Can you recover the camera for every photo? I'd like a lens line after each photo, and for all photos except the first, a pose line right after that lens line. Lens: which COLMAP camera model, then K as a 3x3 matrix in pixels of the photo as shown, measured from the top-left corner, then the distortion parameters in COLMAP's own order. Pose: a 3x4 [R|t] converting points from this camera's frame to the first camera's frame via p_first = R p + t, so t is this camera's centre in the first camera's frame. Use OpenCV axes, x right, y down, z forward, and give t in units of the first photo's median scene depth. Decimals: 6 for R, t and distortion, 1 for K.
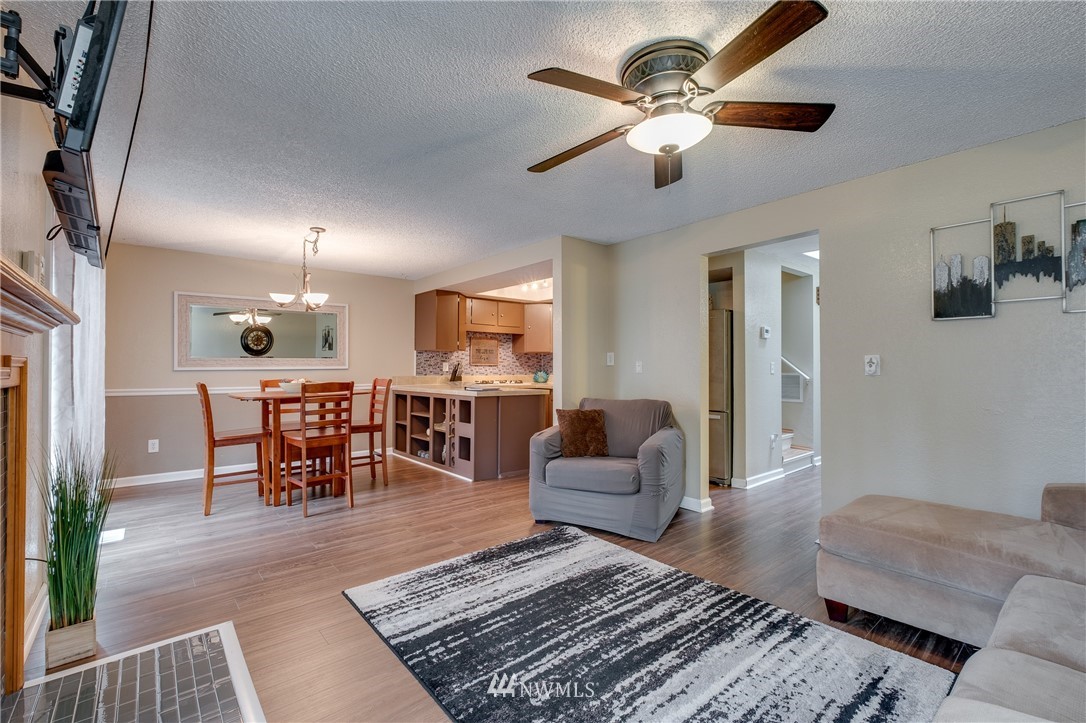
lens RADIAL K [[476.0, 0, 537.2], [0, 476.0, 358.0], [0, 0, 1]] dist [-0.001200, -0.001304]
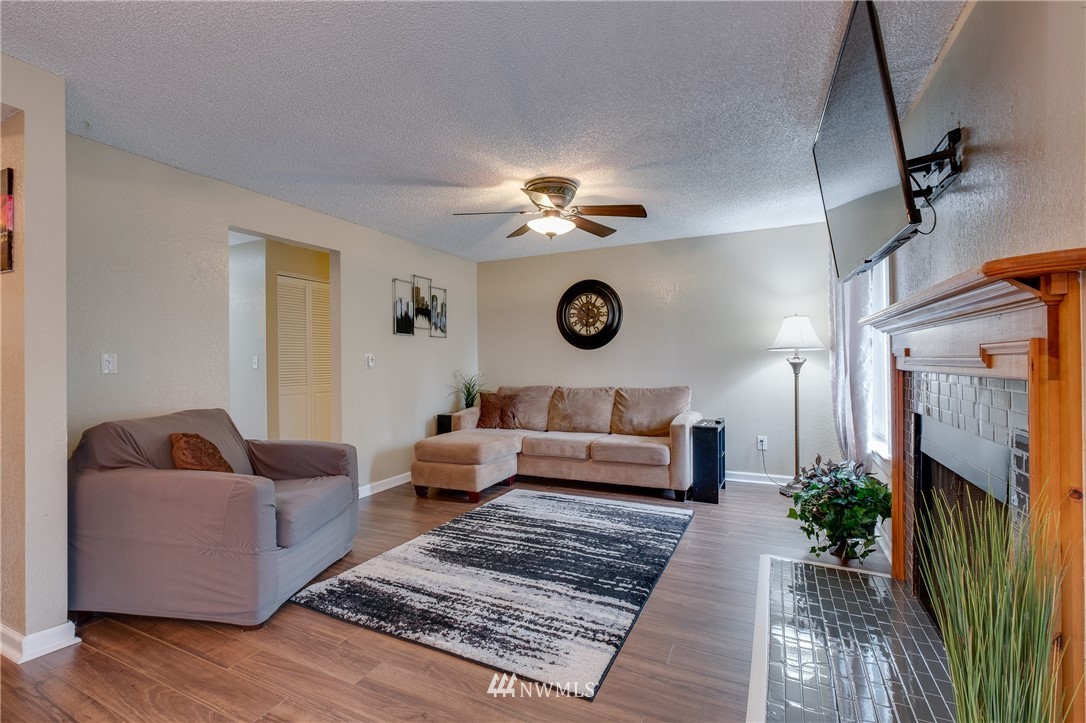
lens RADIAL K [[476.0, 0, 563.3], [0, 476.0, 360.1], [0, 0, 1]] dist [-0.001200, -0.001304]
pose [[-0.445239, 0.005784, 0.895393, -0.952239], [-0.011673, 0.999857, -0.012263, 0.031476], [-0.895336, -0.015911, -0.445108, 1.292601]]
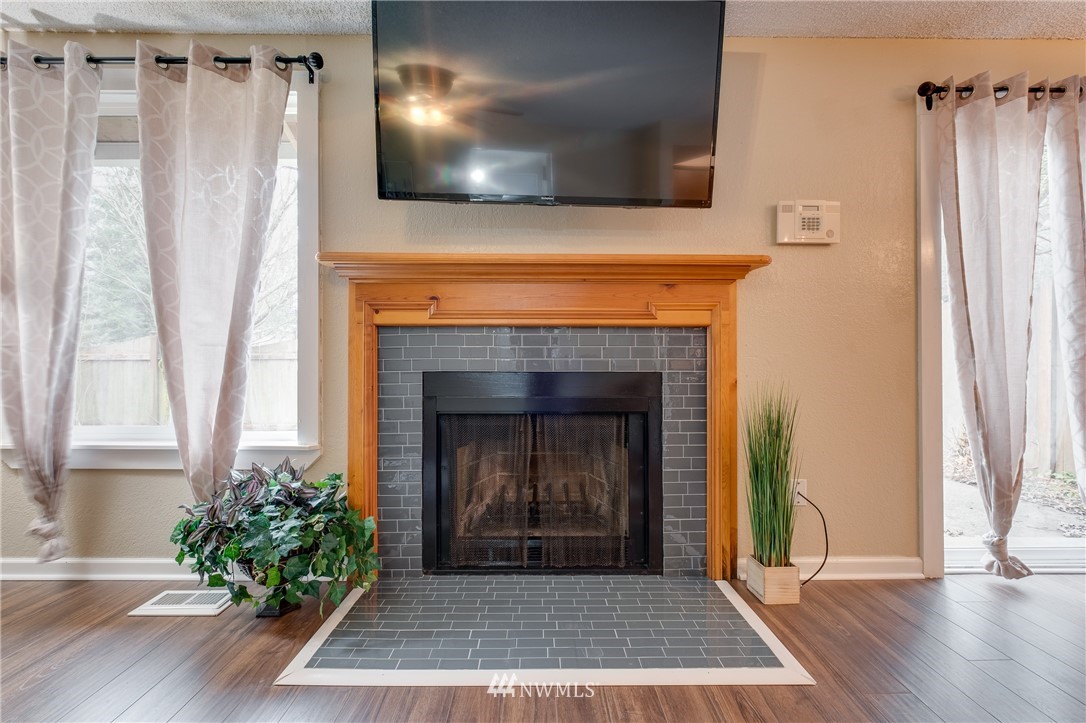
lens RADIAL K [[476.0, 0, 538.4], [0, 476.0, 359.5], [0, 0, 1]] dist [-0.001200, -0.001304]
pose [[-0.635600, -0.001618, -0.772017, 0.072825], [0.014732, 0.999790, -0.014223, 0.105745], [0.771878, -0.020414, -0.635442, 0.966392]]
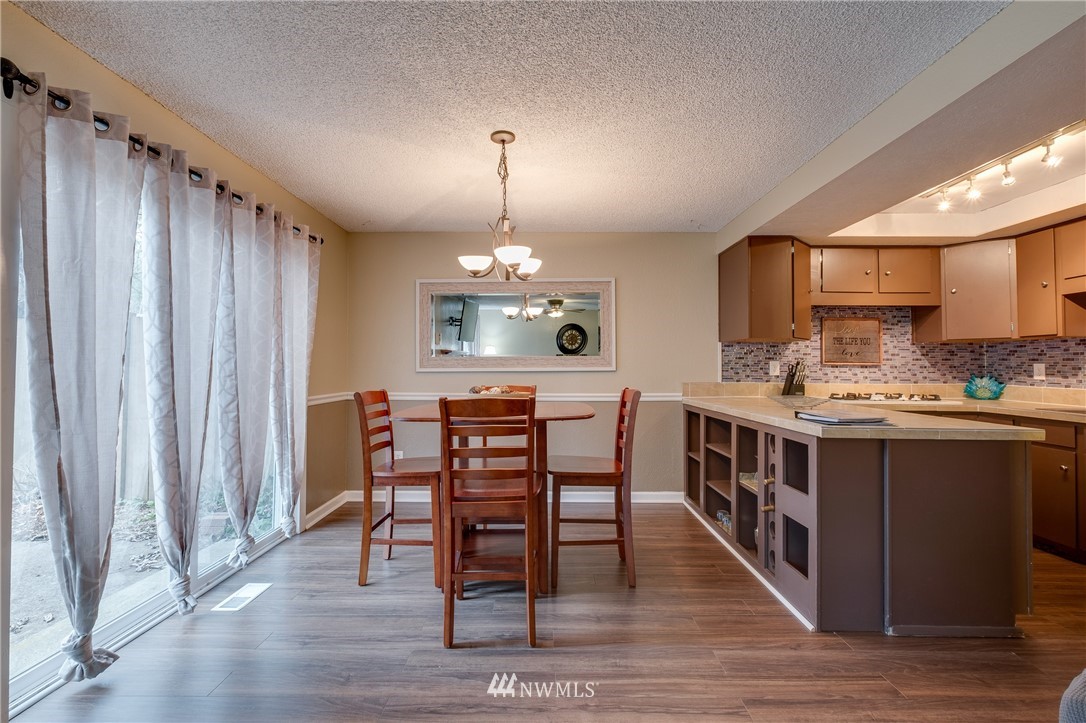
lens RADIAL K [[476.0, 0, 545.6], [0, 476.0, 353.2], [0, 0, 1]] dist [-0.001200, -0.001304]
pose [[0.768290, -0.018186, -0.639844, -0.078148], [0.010717, 0.999822, -0.015548, 0.016541], [0.640013, 0.005088, 0.768347, 0.950995]]
